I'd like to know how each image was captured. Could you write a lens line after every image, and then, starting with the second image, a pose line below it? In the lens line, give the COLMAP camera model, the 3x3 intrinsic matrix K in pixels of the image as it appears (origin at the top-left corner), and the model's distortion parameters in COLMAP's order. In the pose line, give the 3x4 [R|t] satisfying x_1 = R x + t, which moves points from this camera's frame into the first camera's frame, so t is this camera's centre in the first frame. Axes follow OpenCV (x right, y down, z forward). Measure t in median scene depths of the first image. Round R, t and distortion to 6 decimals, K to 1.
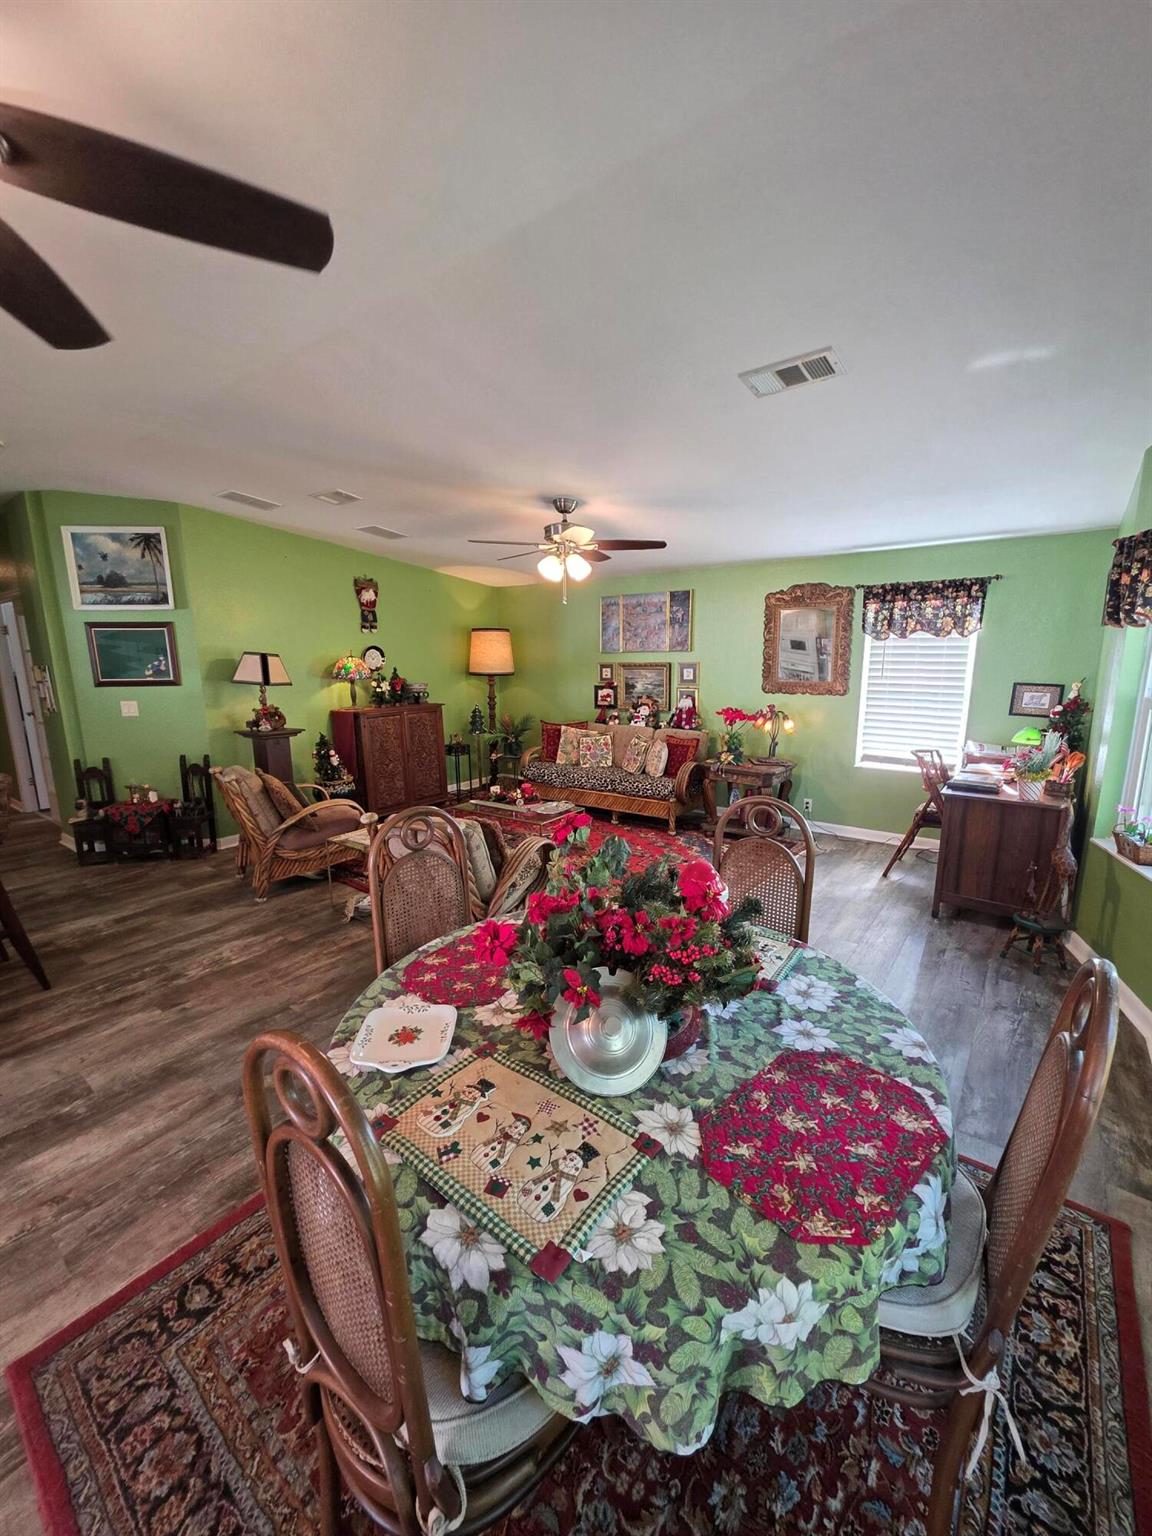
lens RADIAL K [[614.3, 0, 583.9], [0, 614.3, 765.4], [0, 0, 1]] dist [0.000696, 0.000603]
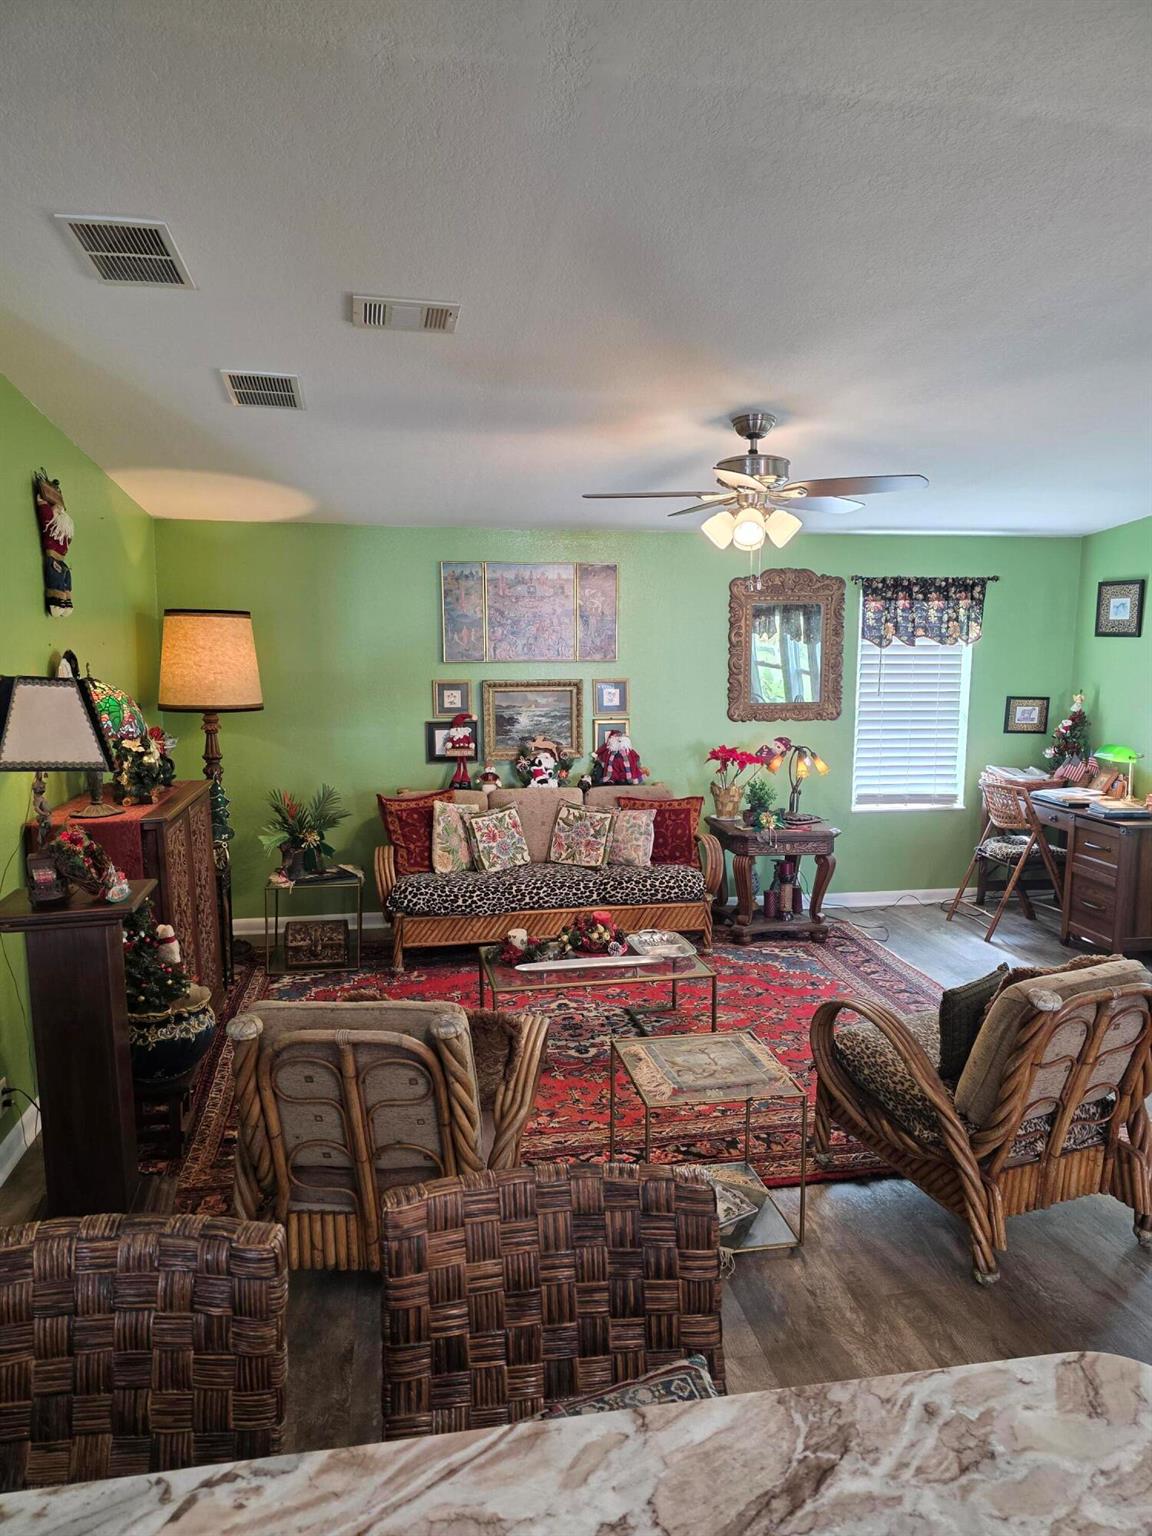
lens RADIAL K [[1020.3, 0, 580.0], [0, 1020.3, 777.2], [0, 0, 1]] dist [0.051209, -0.044014]
pose [[0.687996, -0.088384, 0.720312, -0.710857], [0.125379, 0.992107, 0.001981, -0.086873], [-0.714802, 0.088949, 0.693647, 0.367017]]
